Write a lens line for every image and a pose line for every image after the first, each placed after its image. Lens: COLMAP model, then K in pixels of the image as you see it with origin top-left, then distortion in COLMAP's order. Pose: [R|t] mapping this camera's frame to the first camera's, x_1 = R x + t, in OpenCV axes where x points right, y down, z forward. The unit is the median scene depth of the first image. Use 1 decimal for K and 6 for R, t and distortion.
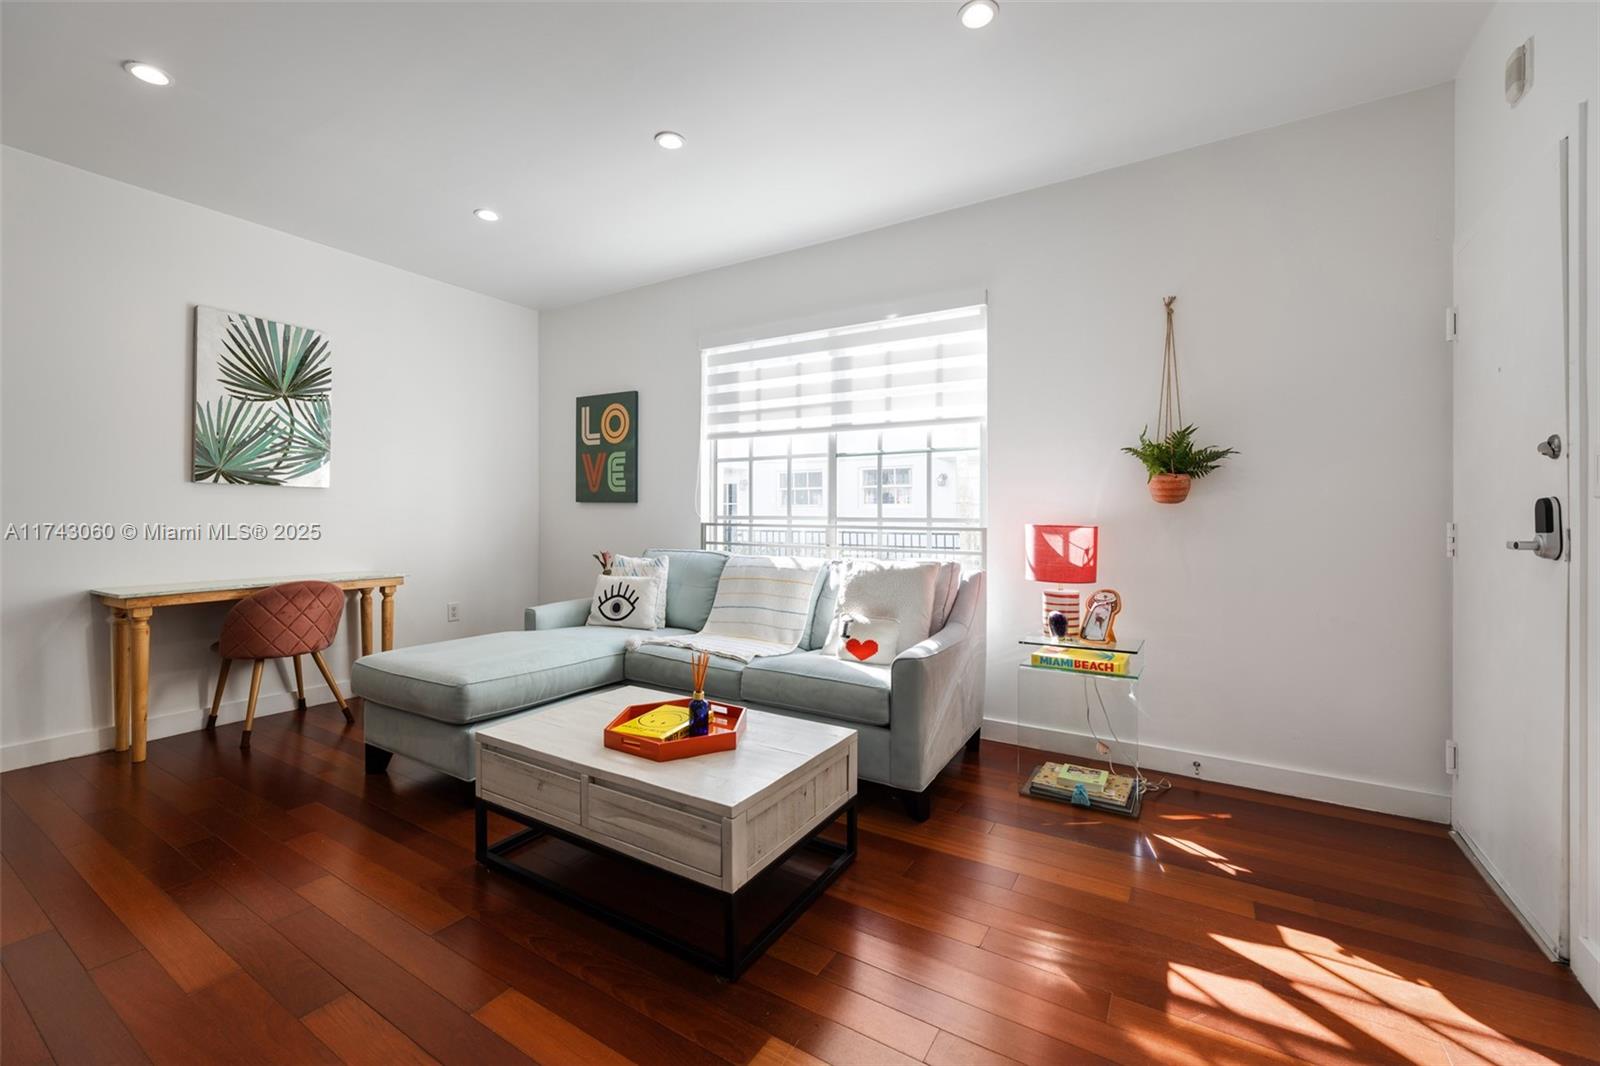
lens RADIAL K [[653.9, 0, 787.0], [0, 653.9, 509.0], [0, 0, 1]] dist [0.003730, -0.000225]
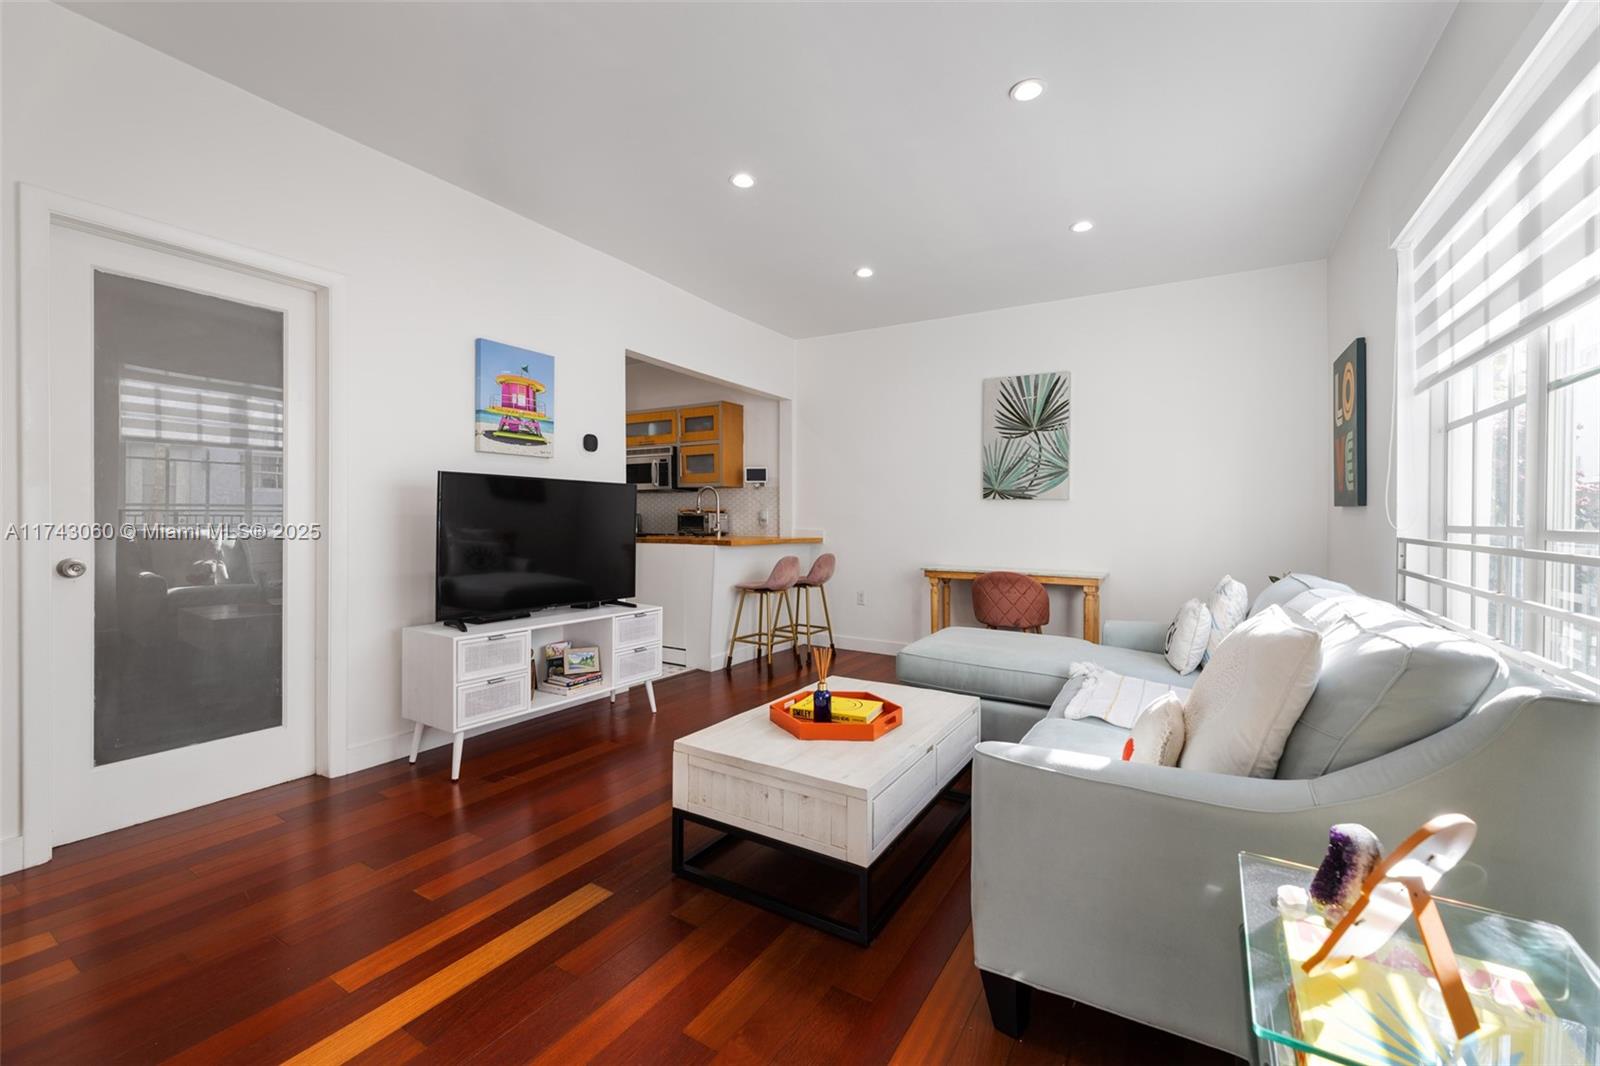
lens RADIAL K [[653.9, 0, 809.8], [0, 653.9, 520.2], [0, 0, 1]] dist [0.003730, -0.000225]
pose [[0.027964, 0.000040, -0.999609, 0.519556], [0.001102, 0.999999, 0.000071, 0.005605], [0.999608, -0.001104, 0.027964, 0.521079]]
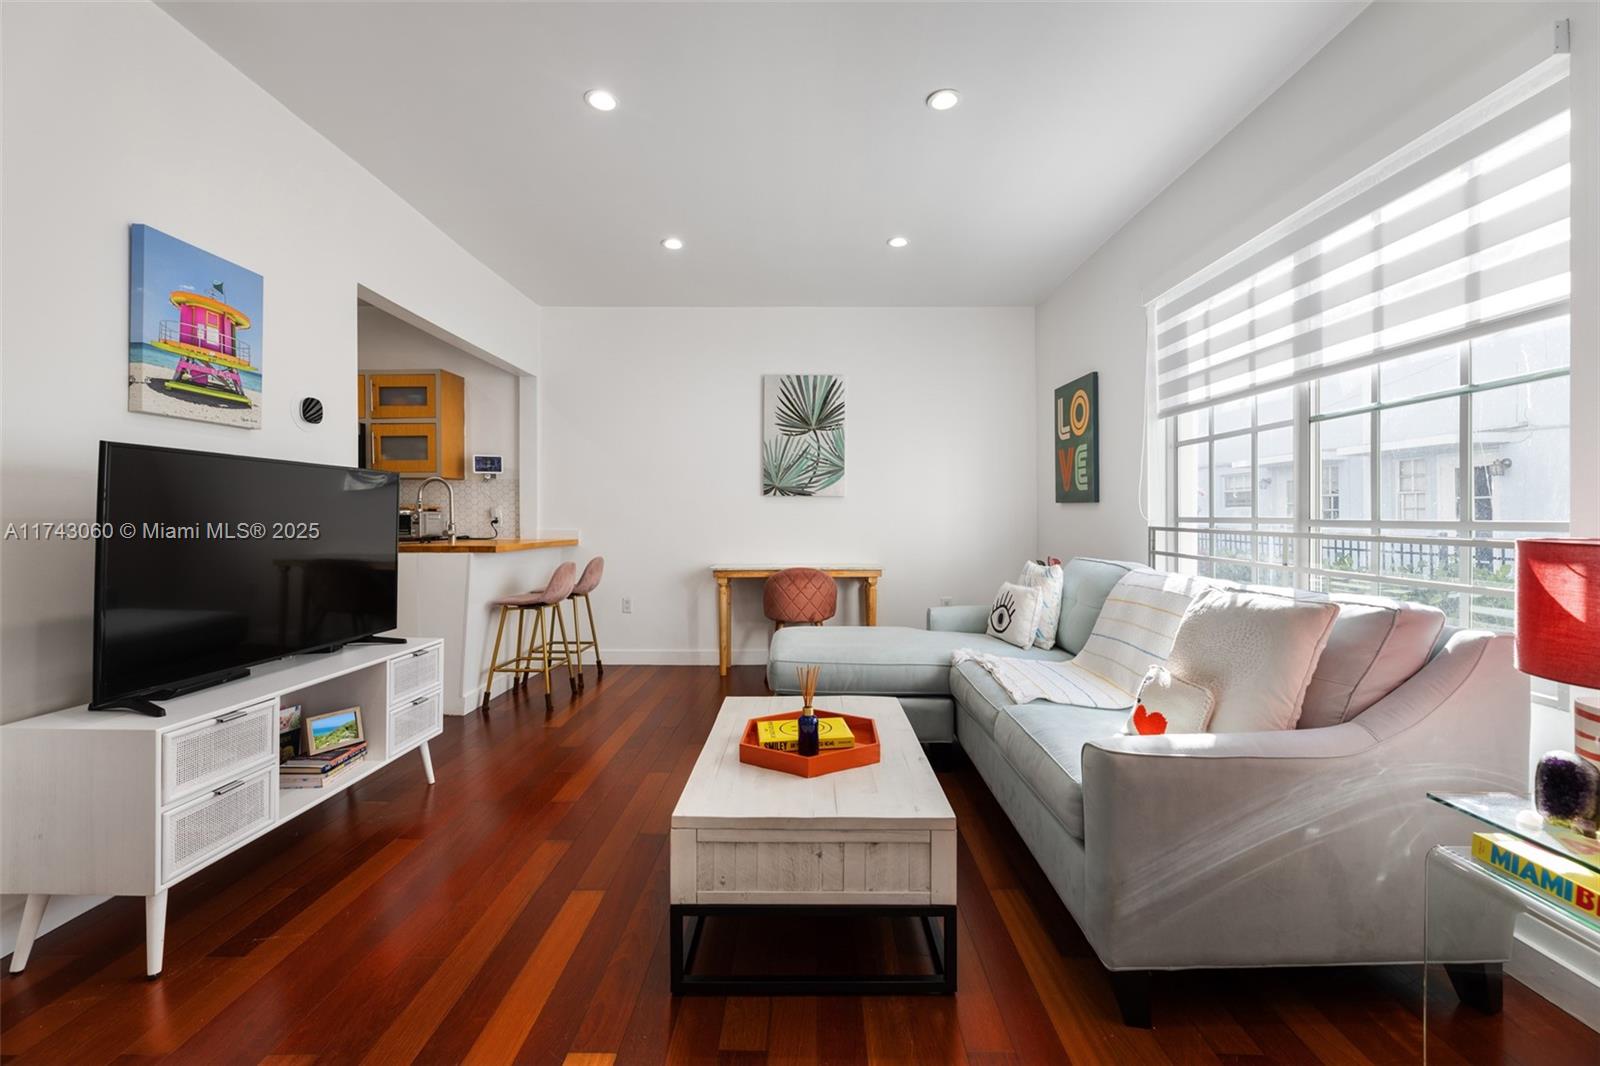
lens RADIAL K [[653.9, 0, 808.4], [0, 653.9, 512.4], [0, 0, 1]] dist [0.003730, -0.000225]
pose [[0.532909, -0.008544, -0.846129, 0.363519], [0.011877, 0.999926, -0.002616, 0.001780], [0.846089, -0.008656, 0.532971, 0.276069]]
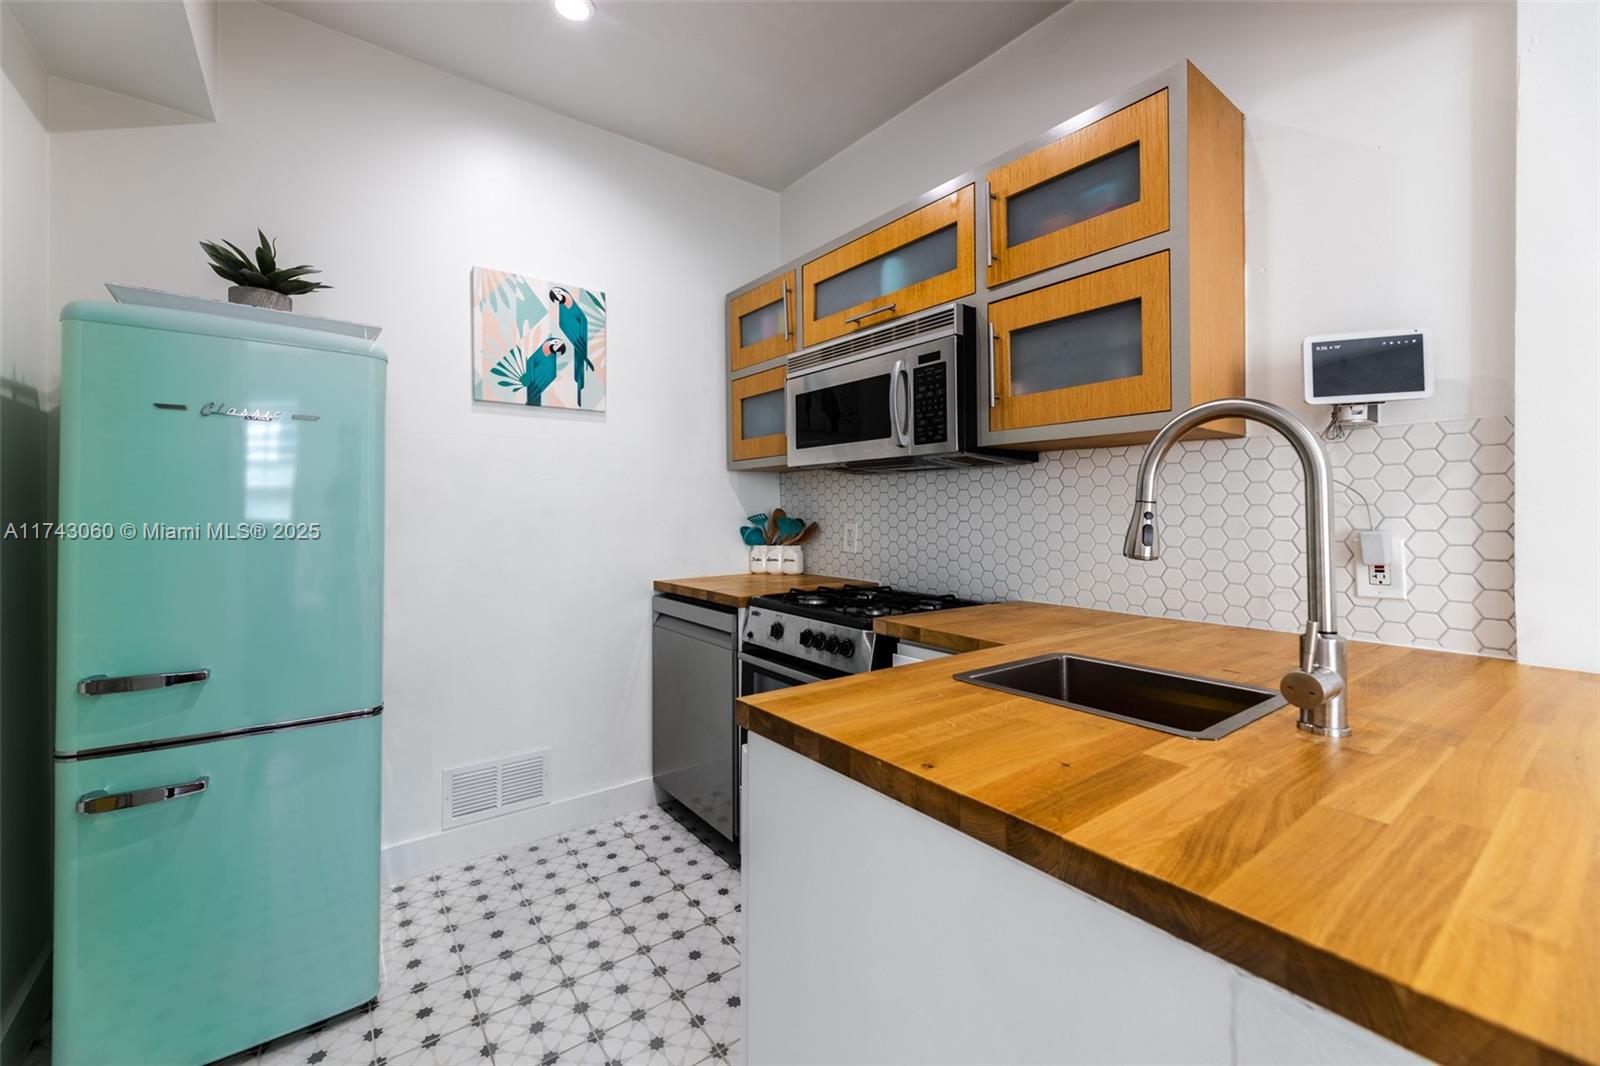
lens RADIAL K [[653.9, 0, 797.0], [0, 653.9, 510.7], [0, 0, 1]] dist [0.003730, -0.000225]
pose [[-0.346779, -0.007659, -0.937916, -0.664956], [0.004051, 0.999945, -0.009663, -0.027422], [0.937938, -0.007150, -0.346728, 0.270892]]
